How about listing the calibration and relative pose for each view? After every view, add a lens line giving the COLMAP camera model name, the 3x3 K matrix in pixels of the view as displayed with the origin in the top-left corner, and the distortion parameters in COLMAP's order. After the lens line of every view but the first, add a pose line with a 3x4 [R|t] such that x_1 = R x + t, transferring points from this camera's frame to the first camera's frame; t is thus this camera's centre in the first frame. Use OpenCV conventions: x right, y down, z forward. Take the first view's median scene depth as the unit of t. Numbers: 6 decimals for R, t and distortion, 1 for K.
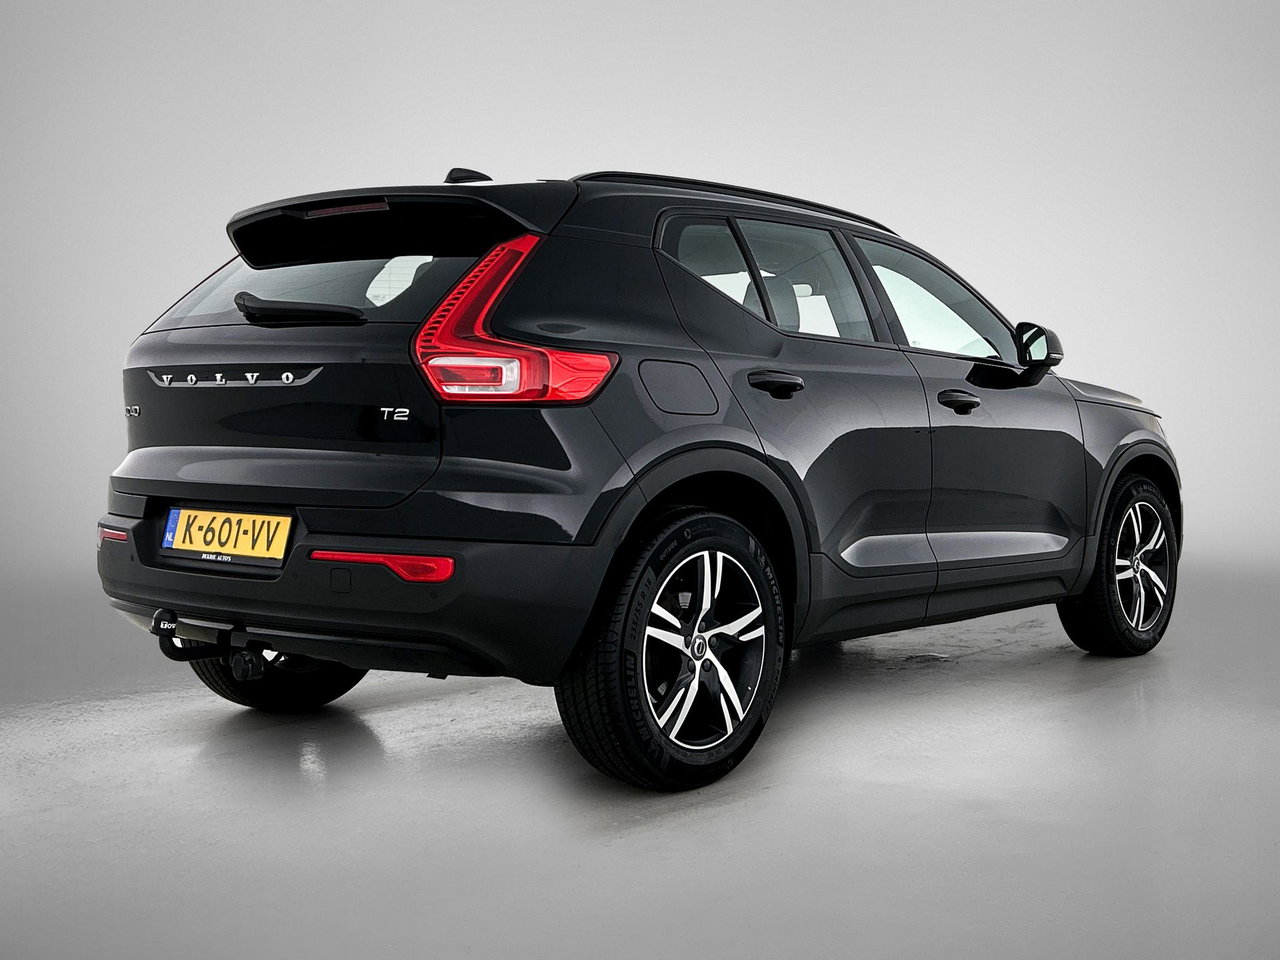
lens RADIAL K [[943.2, 0, 661.2], [0, 943.2, 477.1], [0, 0, 1]] dist [0.066217, -0.000182]
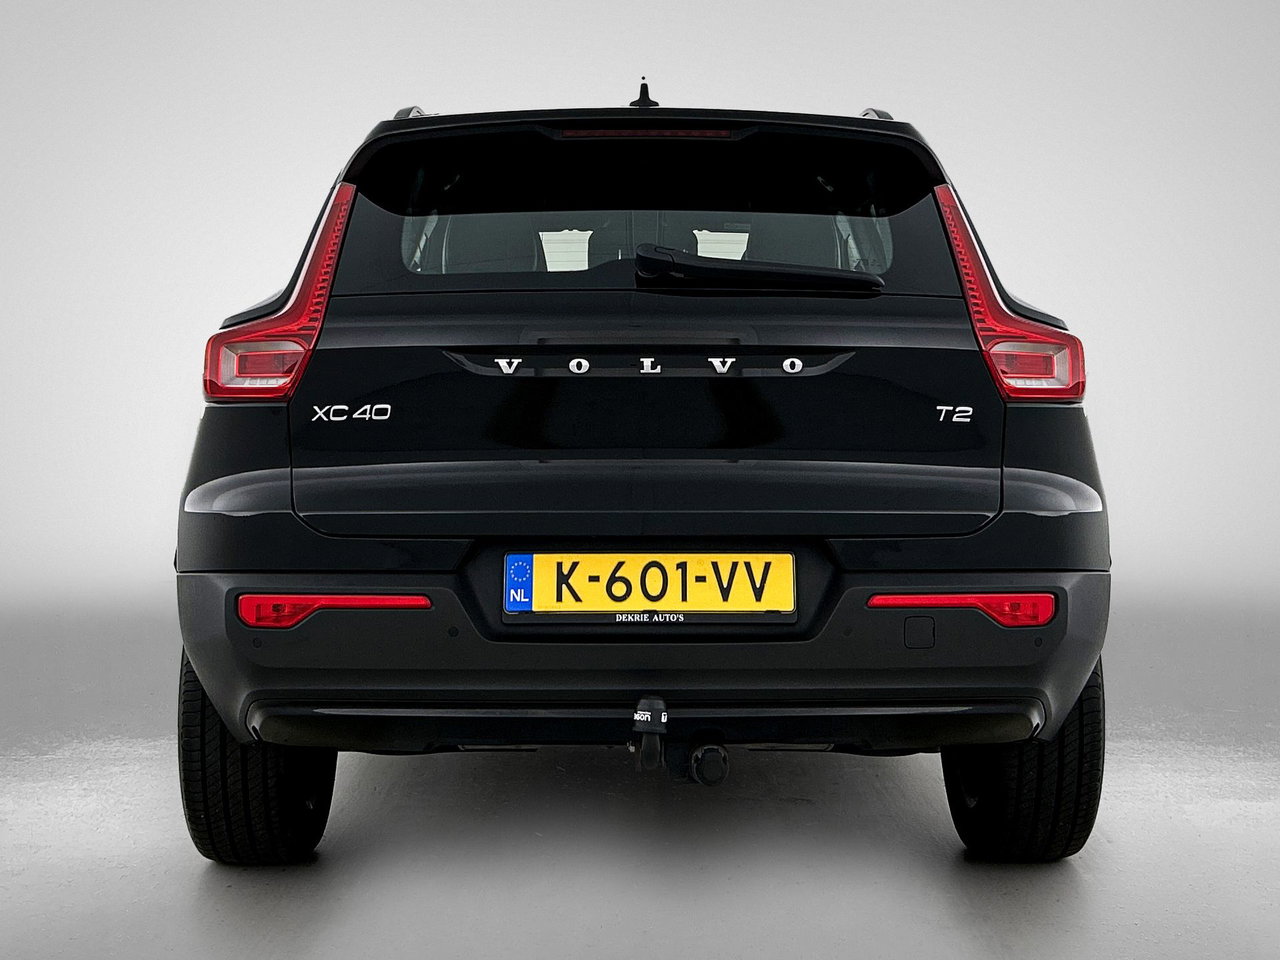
lens RADIAL K [[943.2, 0, 661.2], [0, 943.2, 477.1], [0, 0, 1]] dist [0.066217, -0.000182]
pose [[0.886150, -0.030561, 0.462389, -0.798443], [0.031501, 0.999488, 0.005690, -0.024443], [-0.462326, 0.009523, 0.886659, 0.387210]]
